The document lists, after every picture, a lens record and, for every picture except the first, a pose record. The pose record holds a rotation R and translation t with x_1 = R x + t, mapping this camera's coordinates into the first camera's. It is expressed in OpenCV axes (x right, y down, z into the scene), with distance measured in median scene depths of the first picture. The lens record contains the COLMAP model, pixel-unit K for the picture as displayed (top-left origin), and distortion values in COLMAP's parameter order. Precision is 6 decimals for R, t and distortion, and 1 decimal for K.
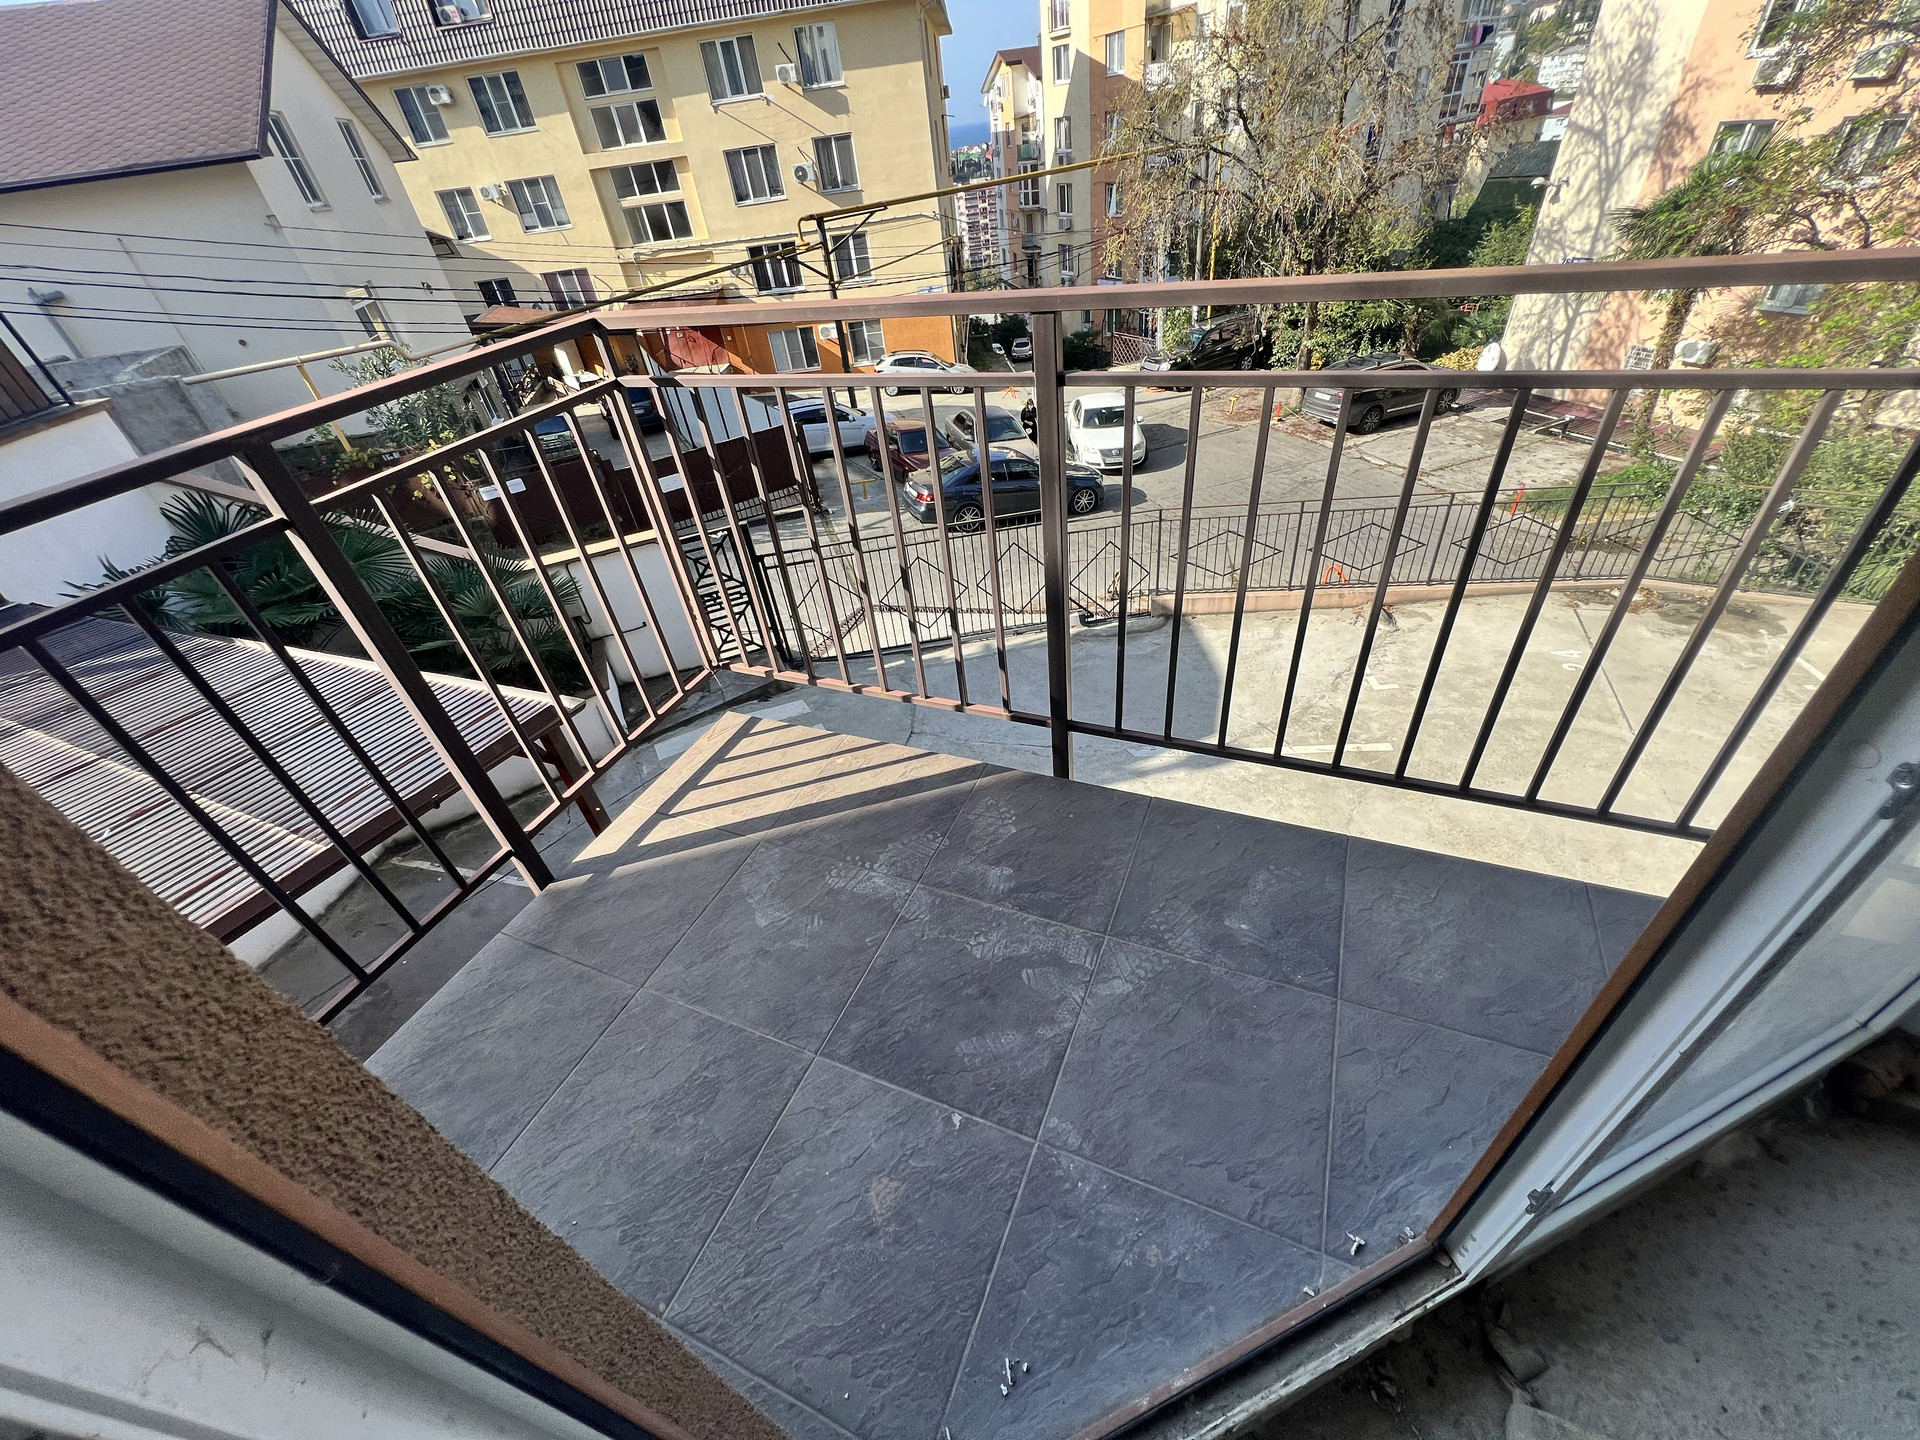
lens RADIAL K [[771.5, 0, 961.4], [0, 771.5, 717.9], [0, 0, 1]] dist [-0.001173, 0.000384]
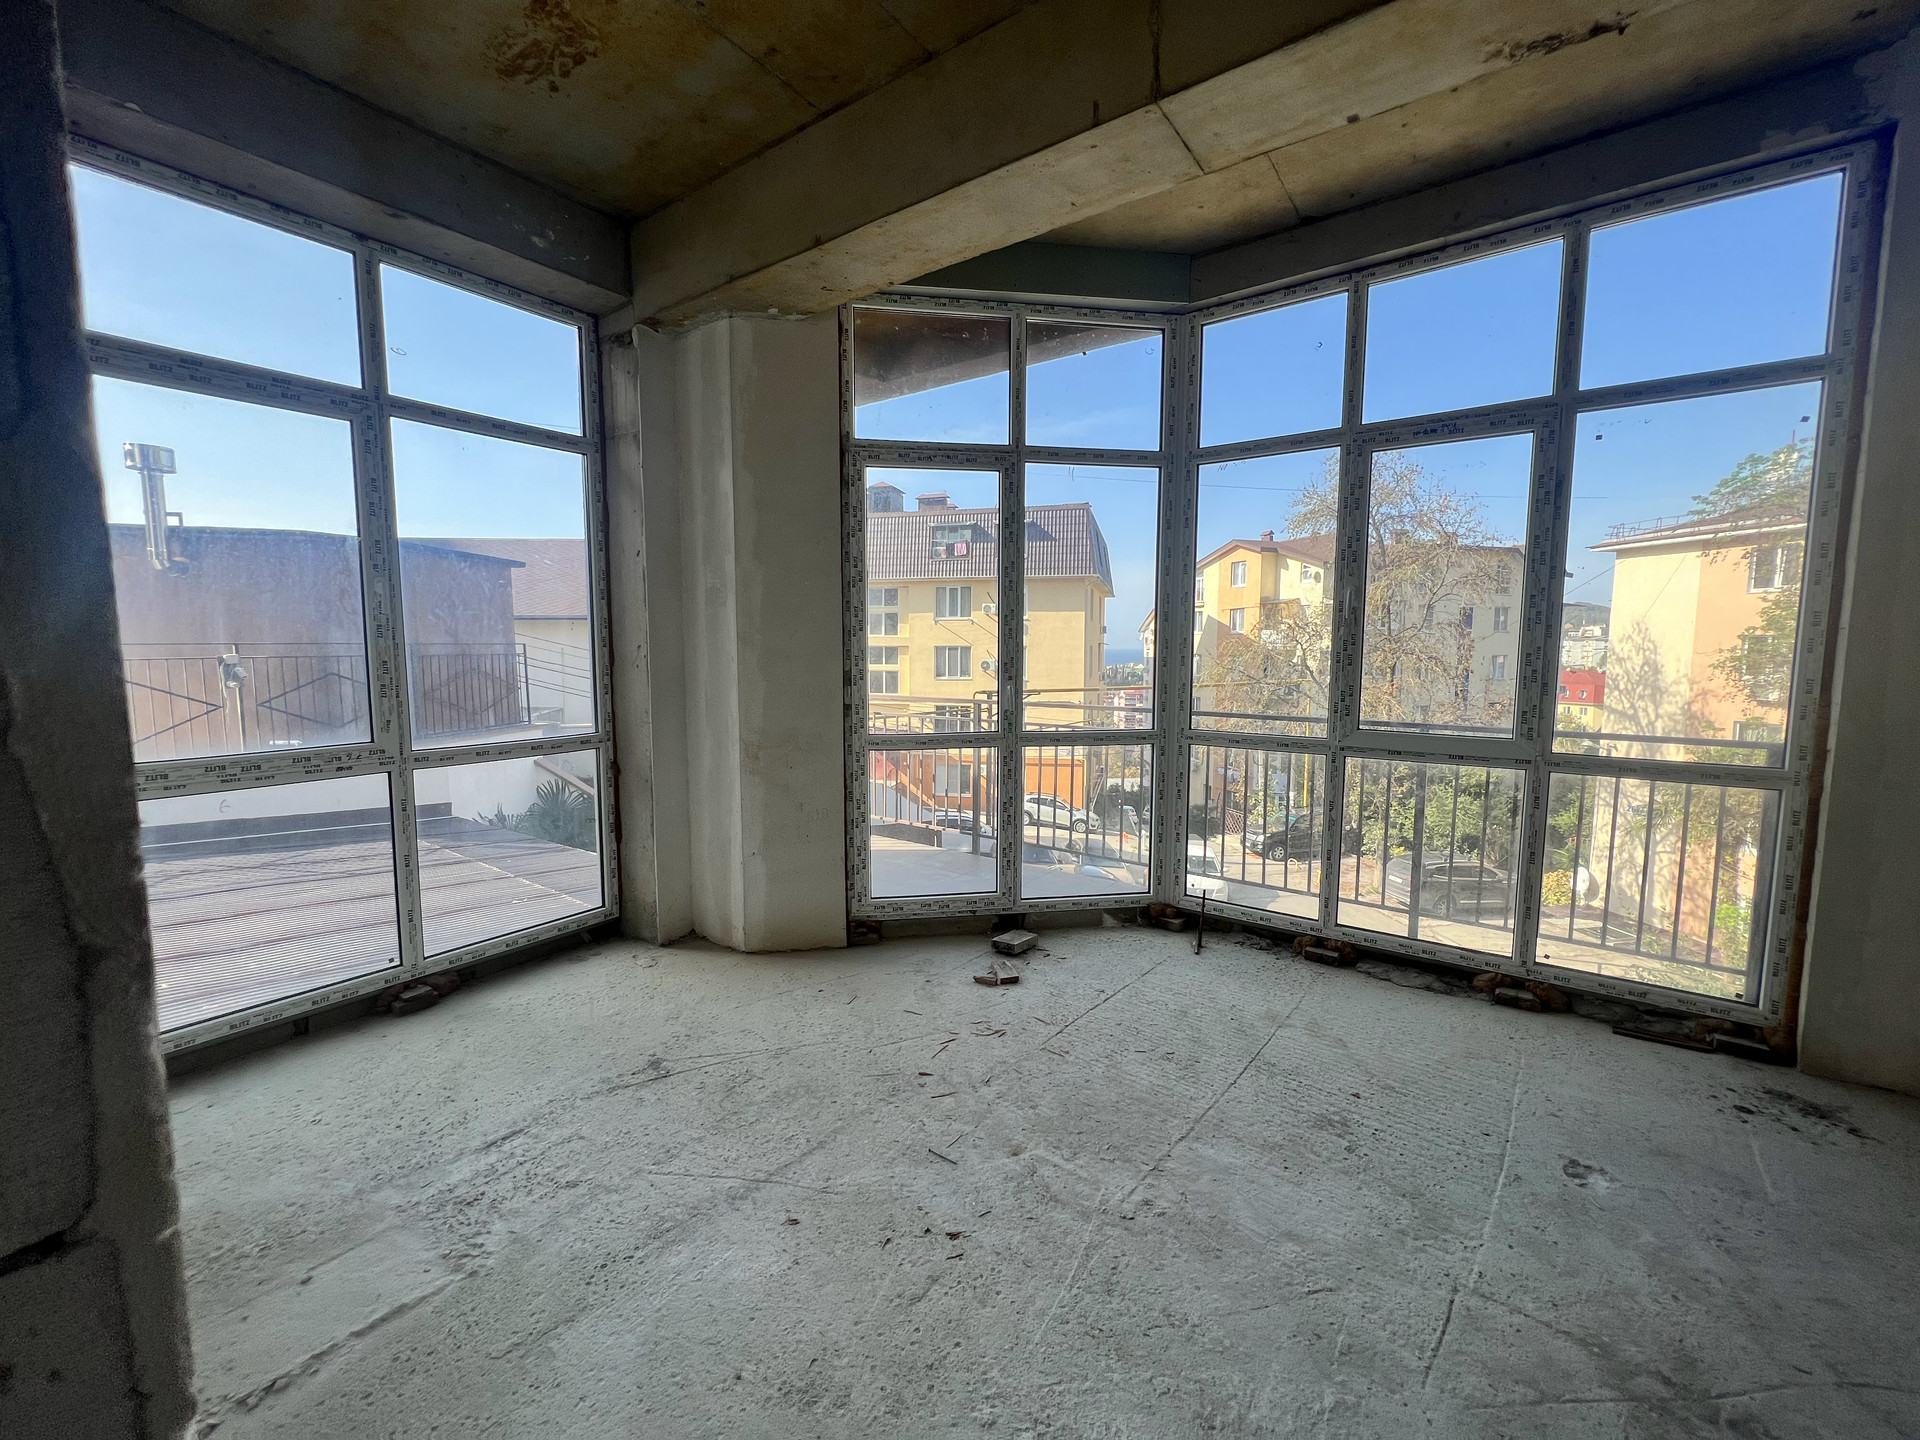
lens RADIAL K [[771.5, 0, 957.6], [0, 771.5, 720.5], [0, 0, 1]] dist [-0.001173, 0.000384]
pose [[0.969659, 0.132336, -0.205544, 0.037828], [-0.220297, 0.837517, -0.500035, 0.069745], [0.105974, 0.530144, 0.841259, -0.102681]]
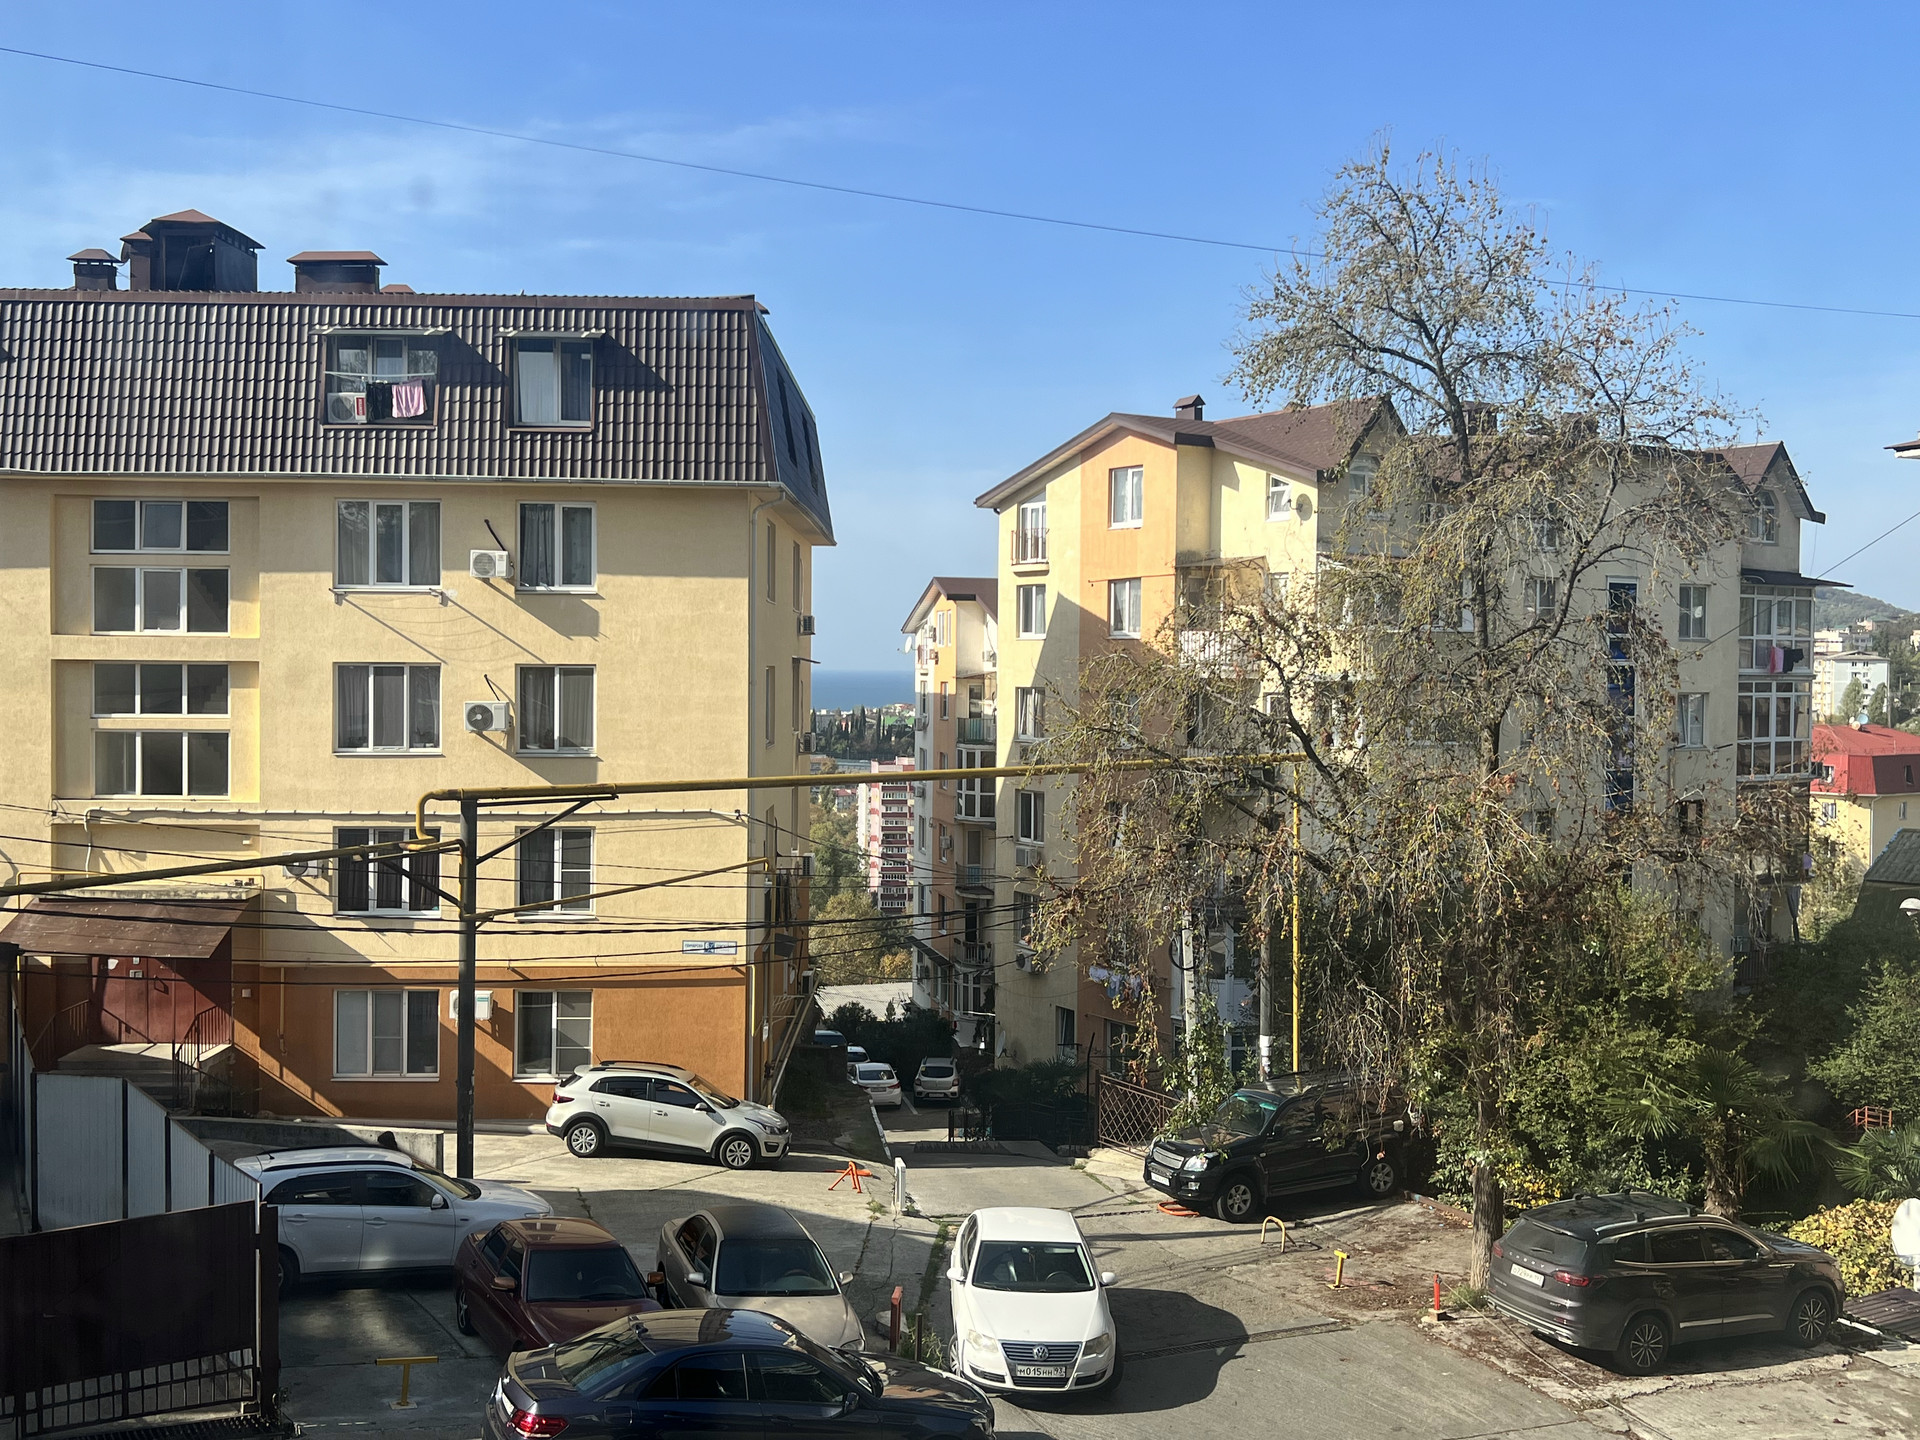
lens RADIAL K [[1841.2, 0, 948.8], [0, 1841.2, 716.9], [0, 0, 1]] dist [0.043725, 0.000000]
pose [[0.992361, 0.119026, 0.032454, 0.055720], [-0.076812, 0.801940, -0.592445, -0.018300], [-0.096542, 0.585427, 0.804957, 0.003959]]
